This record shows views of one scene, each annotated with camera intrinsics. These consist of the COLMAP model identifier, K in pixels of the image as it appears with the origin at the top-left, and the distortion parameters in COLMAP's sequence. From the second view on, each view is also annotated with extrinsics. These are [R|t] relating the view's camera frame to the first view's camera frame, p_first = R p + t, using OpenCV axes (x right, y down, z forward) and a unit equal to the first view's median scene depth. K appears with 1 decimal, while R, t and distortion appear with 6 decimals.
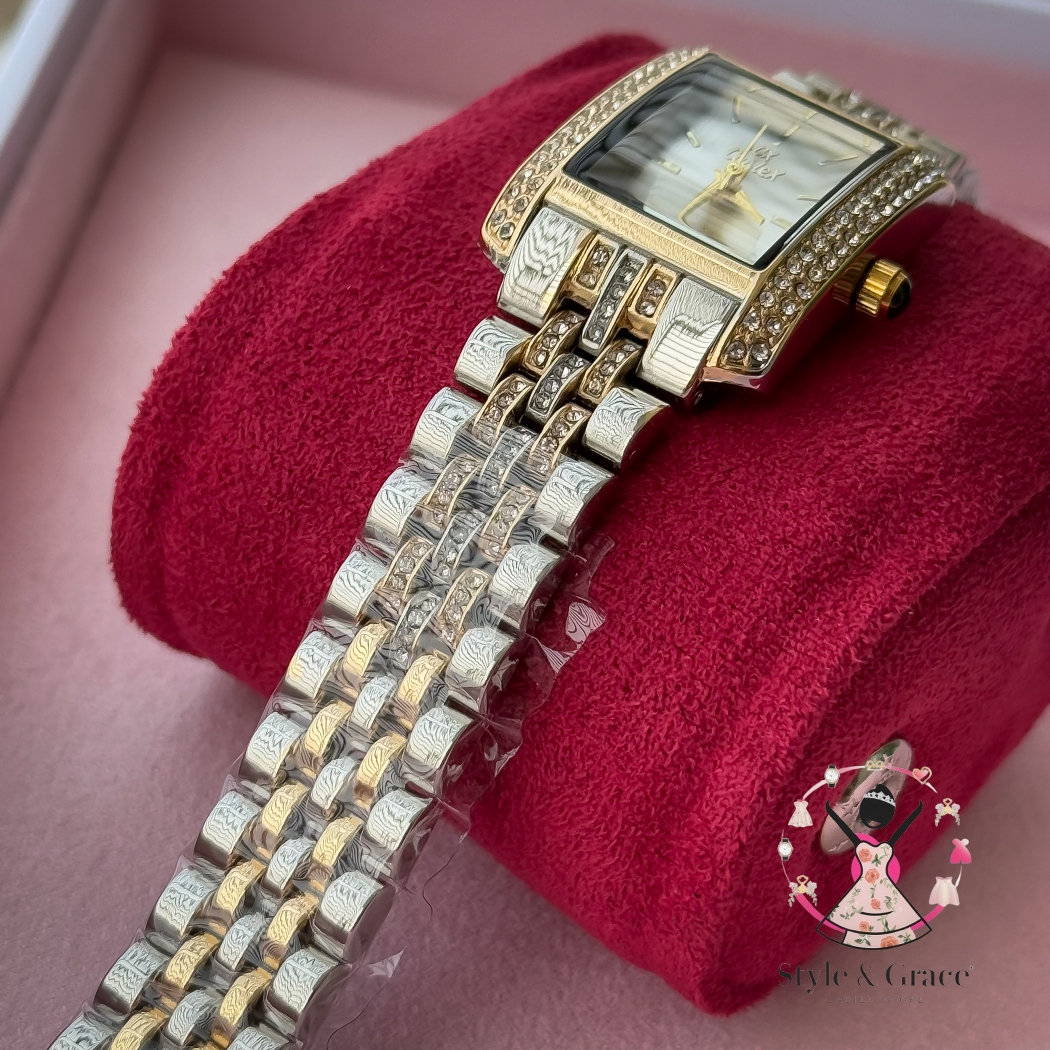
lens RADIAL K [[2804.8, 0, 541.3], [0, 2804.8, 523.9], [0, 0, 1]] dist [0.112960, -0.127118]
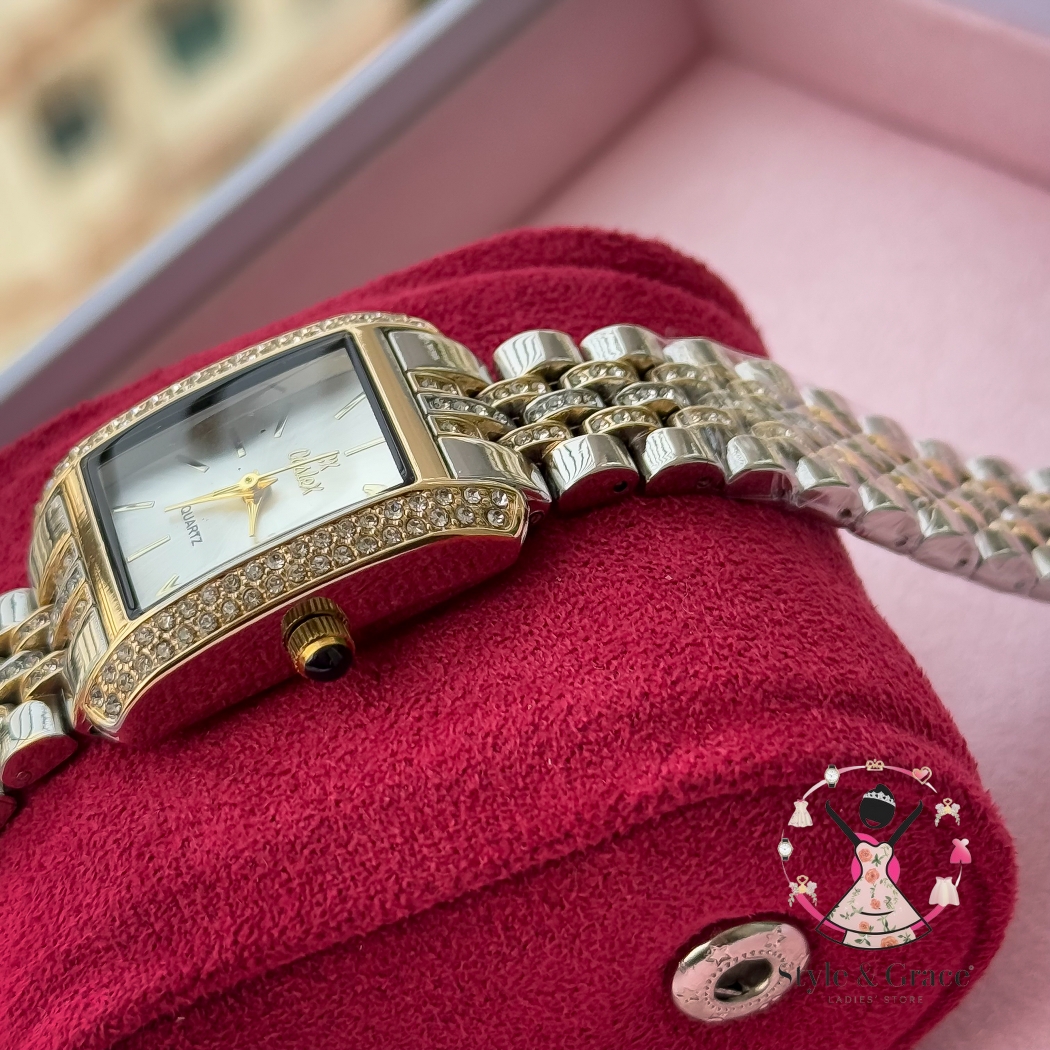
lens RADIAL K [[2804.8, 0, 541.3], [0, 2804.8, 523.9], [0, 0, 1]] dist [0.112960, -0.127118]
pose [[0.715919, 0.209192, -0.666107, 0.797561], [-0.090976, 0.973874, 0.208068, -0.330065], [0.692231, -0.088360, 0.716247, 0.424158]]
